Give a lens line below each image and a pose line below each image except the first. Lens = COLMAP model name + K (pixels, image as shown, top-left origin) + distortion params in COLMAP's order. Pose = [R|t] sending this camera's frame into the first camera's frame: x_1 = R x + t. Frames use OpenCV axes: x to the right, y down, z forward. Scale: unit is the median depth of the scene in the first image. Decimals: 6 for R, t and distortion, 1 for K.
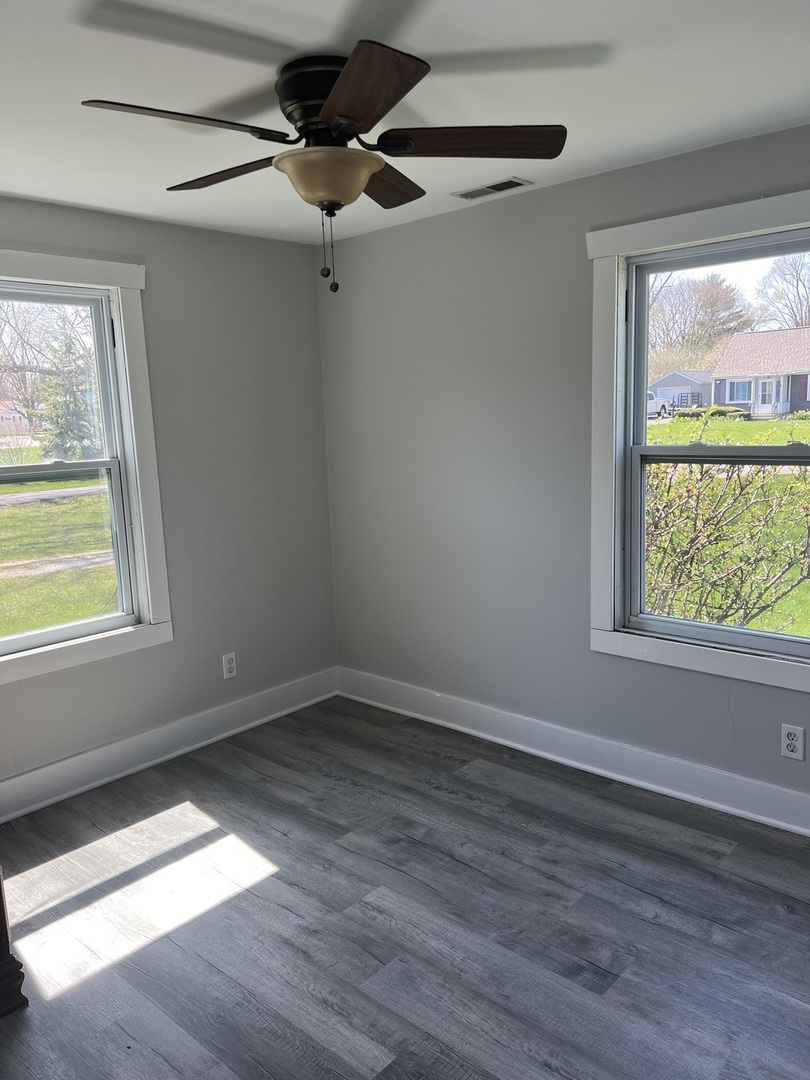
lens RADIAL K [[812.6, 0, 404.2], [0, 812.6, 539.9], [0, 0, 1]] dist [0.057344, -0.066308]
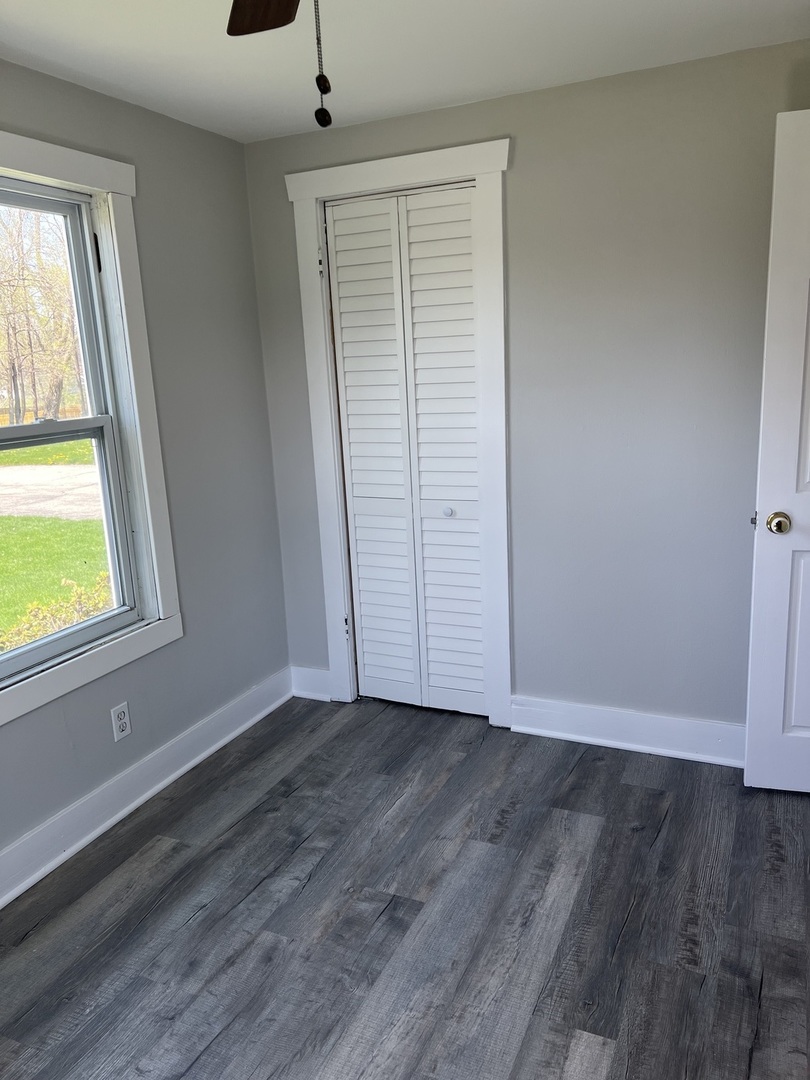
lens RADIAL K [[812.6, 0, 404.2], [0, 812.6, 539.9], [0, 0, 1]] dist [0.057344, -0.066308]
pose [[-0.304617, -0.153730, 0.939987, -0.620196], [0.208482, 0.952196, 0.223288, -0.130075], [-0.929378, 0.263988, -0.258005, 1.059036]]
